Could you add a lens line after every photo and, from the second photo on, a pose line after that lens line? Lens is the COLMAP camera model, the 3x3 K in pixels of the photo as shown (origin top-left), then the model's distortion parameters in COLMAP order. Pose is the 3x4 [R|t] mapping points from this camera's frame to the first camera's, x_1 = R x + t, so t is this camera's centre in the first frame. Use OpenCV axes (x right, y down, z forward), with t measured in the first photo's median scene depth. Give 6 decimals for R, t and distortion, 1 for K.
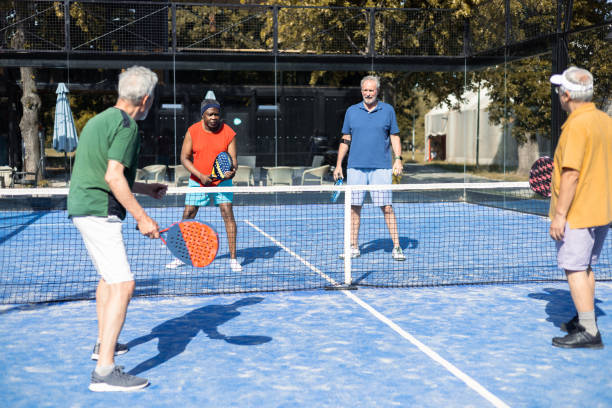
lens RADIAL K [[885.8, 0, 306.0], [0, 885.8, 203.6], [0, 0, 1]] dist [0.015387, 0.016272]
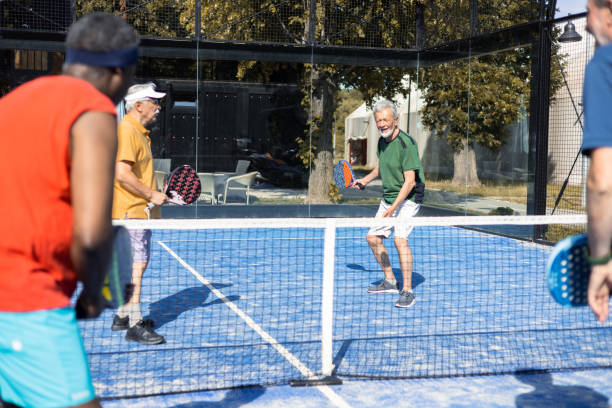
lens RADIAL K [[881.8, 0, 317.4], [0, 881.8, 204.8], [0, 0, 1]] dist [0.007095, 0.013678]
pose [[0.993548, 0.015174, 0.112393, -0.013099], [-0.015119, 0.999885, -0.001345, -0.012082], [-0.112401, -0.000363, 0.993663, 0.154478]]
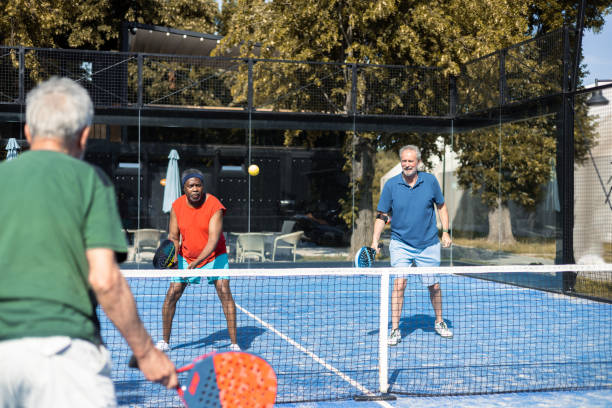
lens RADIAL K [[885.8, 0, 306.0], [0, 885.8, 203.6], [0, 0, 1]] dist [0.015387, 0.016272]
pose [[0.998132, 0.012899, 0.059723, -0.029382], [-0.008749, 0.997562, -0.069236, -0.009040], [-0.060470, 0.068584, 0.995811, 0.083502]]
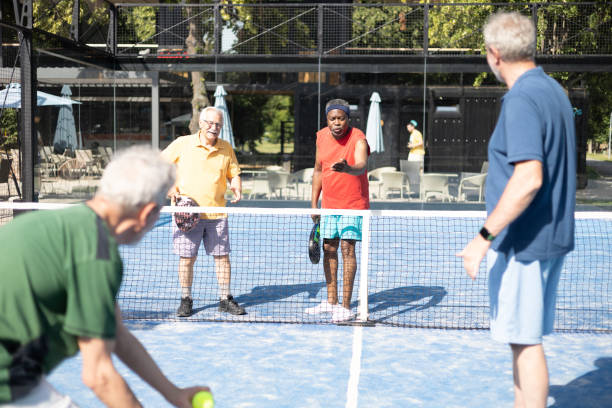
lens RADIAL K [[885.8, 0, 306.0], [0, 885.8, 203.6], [0, 0, 1]] dist [0.015387, 0.016272]
pose [[0.965421, 0.031730, -0.258758, 0.089765], [-0.030679, 0.999496, 0.008097, -0.013128], [0.258885, 0.000121, 0.965908, 0.048602]]
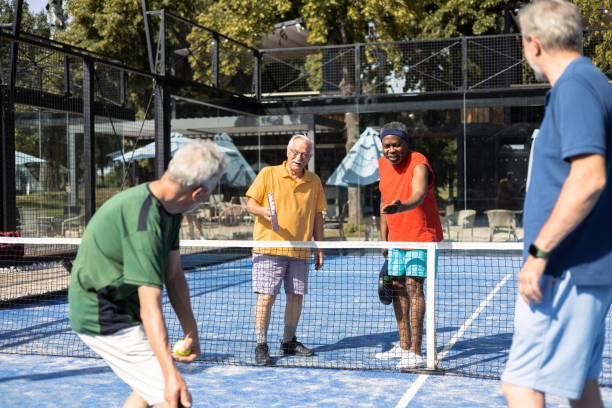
lens RADIAL K [[881.4, 0, 293.4], [0, 881.4, 203.3], [0, 0, 1]] dist [0.004775, 0.023250]
pose [[0.878627, 0.001008, -0.477508, 0.128821], [-0.024029, 0.998824, -0.042106, -0.007801], [0.476904, 0.048469, 0.877618, 0.100191]]
